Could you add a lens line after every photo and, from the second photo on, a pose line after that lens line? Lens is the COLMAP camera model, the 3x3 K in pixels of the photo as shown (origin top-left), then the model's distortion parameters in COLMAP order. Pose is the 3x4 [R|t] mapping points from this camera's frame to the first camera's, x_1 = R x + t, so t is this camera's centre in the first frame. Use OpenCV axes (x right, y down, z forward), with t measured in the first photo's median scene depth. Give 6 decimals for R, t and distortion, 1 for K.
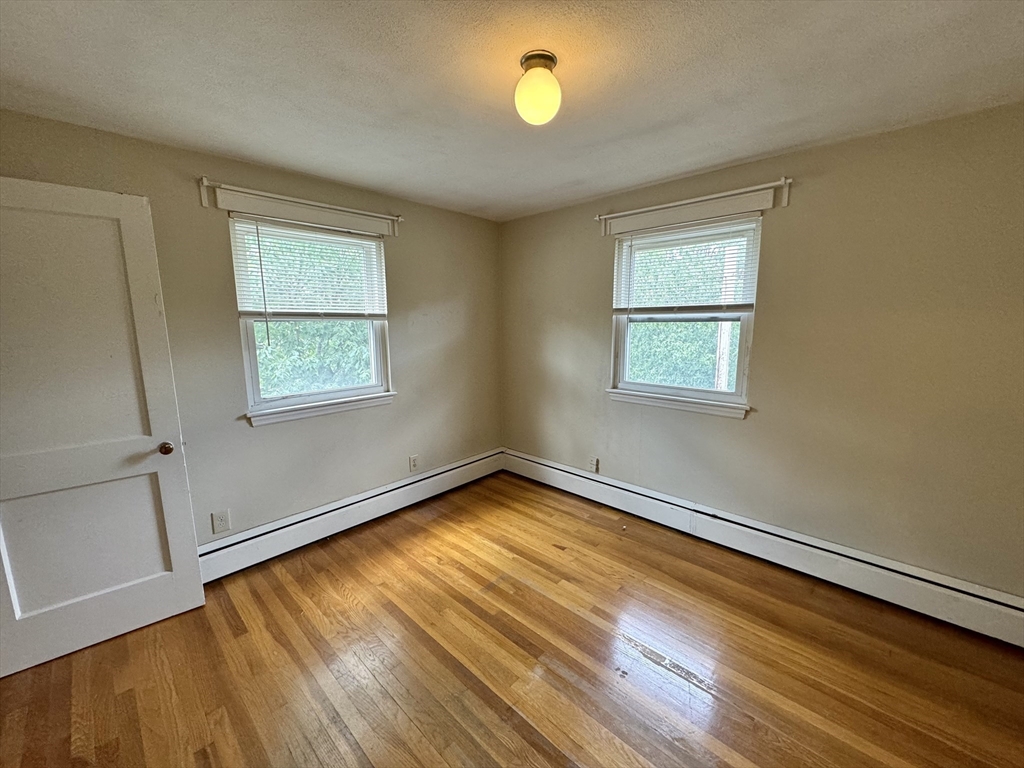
lens RADIAL K [[424.0, 0, 512.0], [0, 424.0, 384.0], [0, 0, 1]] dist [0.003806, 0.000184]
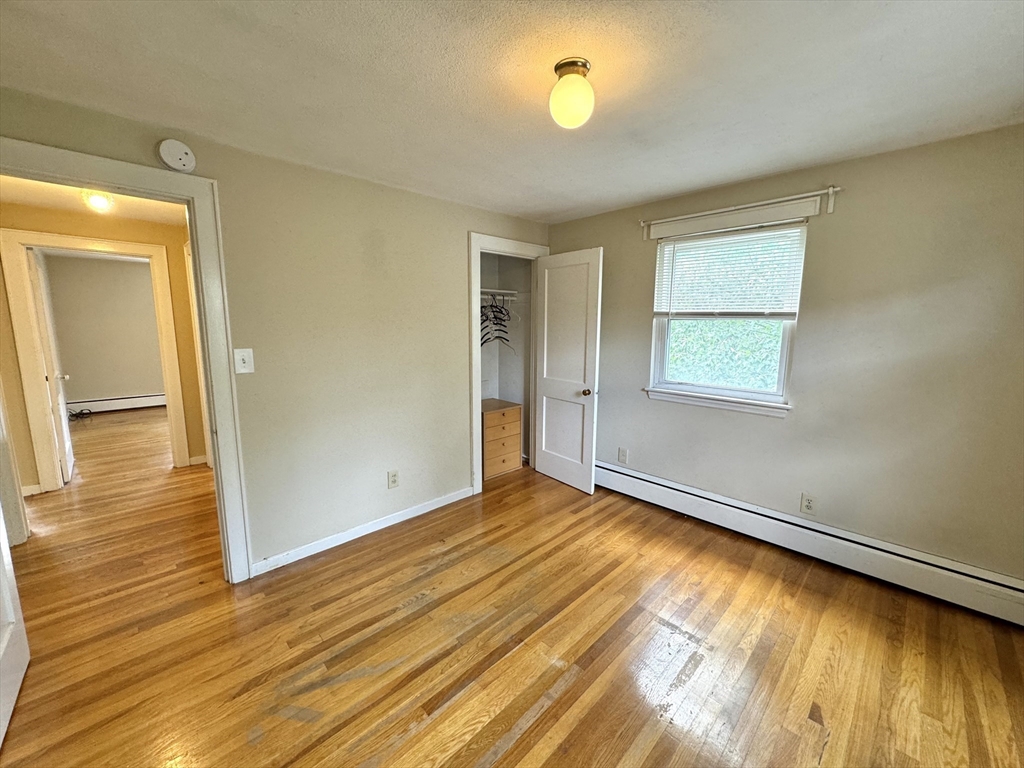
lens RADIAL K [[403.4, 0, 490.5], [0, 403.4, 381.5], [0, 0, 1]] dist [0.000230, 0.000166]
pose [[-0.078738, 0.152039, -0.985233, 0.685595], [-0.157417, 0.974006, 0.162886, -0.081357], [0.984388, 0.167918, -0.052758, 0.576498]]
